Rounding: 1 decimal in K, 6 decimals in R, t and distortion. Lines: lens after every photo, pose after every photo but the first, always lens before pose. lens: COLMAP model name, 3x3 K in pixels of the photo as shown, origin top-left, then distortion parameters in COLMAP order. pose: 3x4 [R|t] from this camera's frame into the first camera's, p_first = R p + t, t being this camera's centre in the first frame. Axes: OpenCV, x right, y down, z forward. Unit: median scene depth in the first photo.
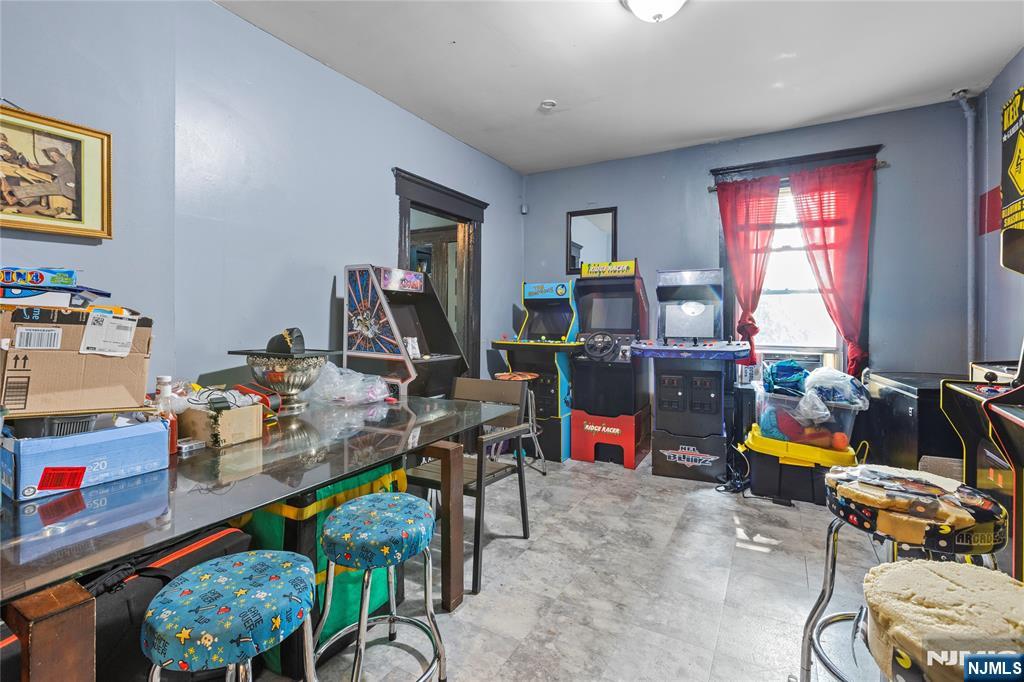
lens RADIAL K [[458.9, 0, 509.8], [0, 458.9, 321.5], [0, 0, 1]] dist [-0.000350, 0.000216]
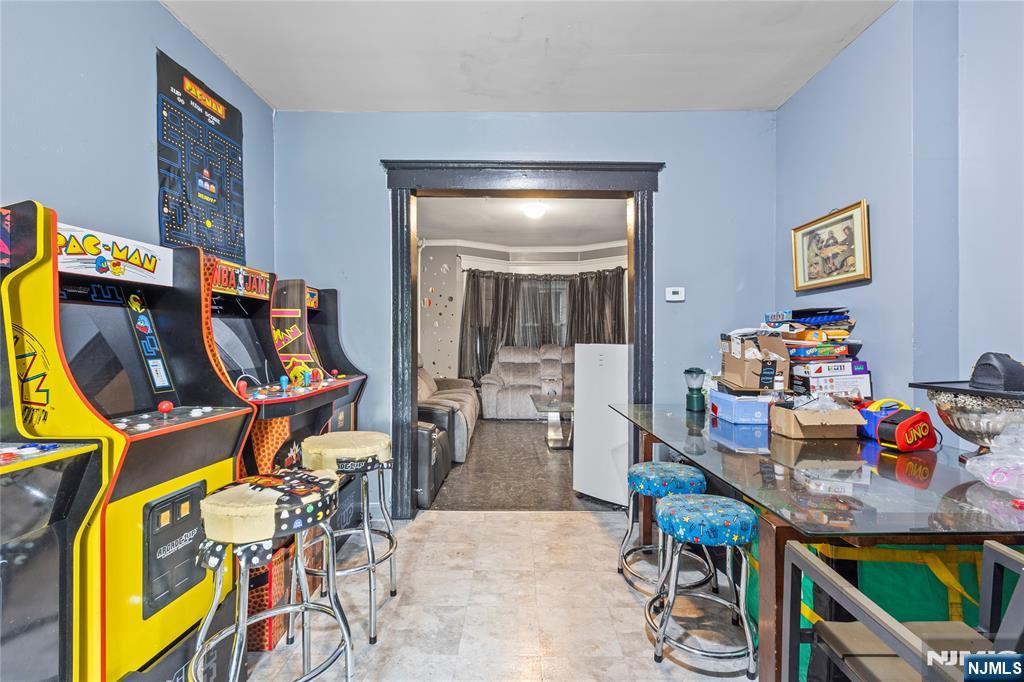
lens RADIAL K [[451.7, 0, 512.5], [0, 451.7, 336.8], [0, 0, 1]] dist [-0.000748, 0.000229]
pose [[-0.874027, -0.002552, -0.485871, 0.361658], [-0.005413, 0.999975, 0.004485, -0.006472], [0.485848, 0.006551, -0.874019, 0.911235]]
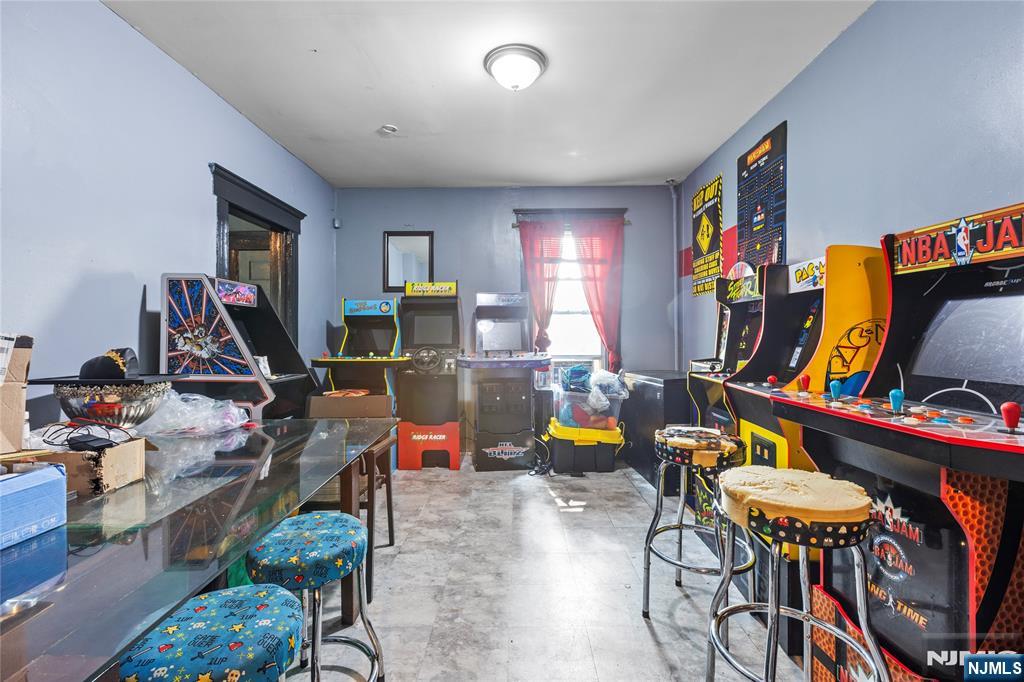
lens RADIAL K [[451.7, 0, 512.5], [0, 451.7, 336.8], [0, 0, 1]] dist [-0.000748, 0.000229]
pose [[0.872870, -0.010007, 0.487851, -0.192706], [0.011487, 0.999934, -0.000042, 0.001245], [-0.487818, 0.005641, 0.872927, -0.029334]]
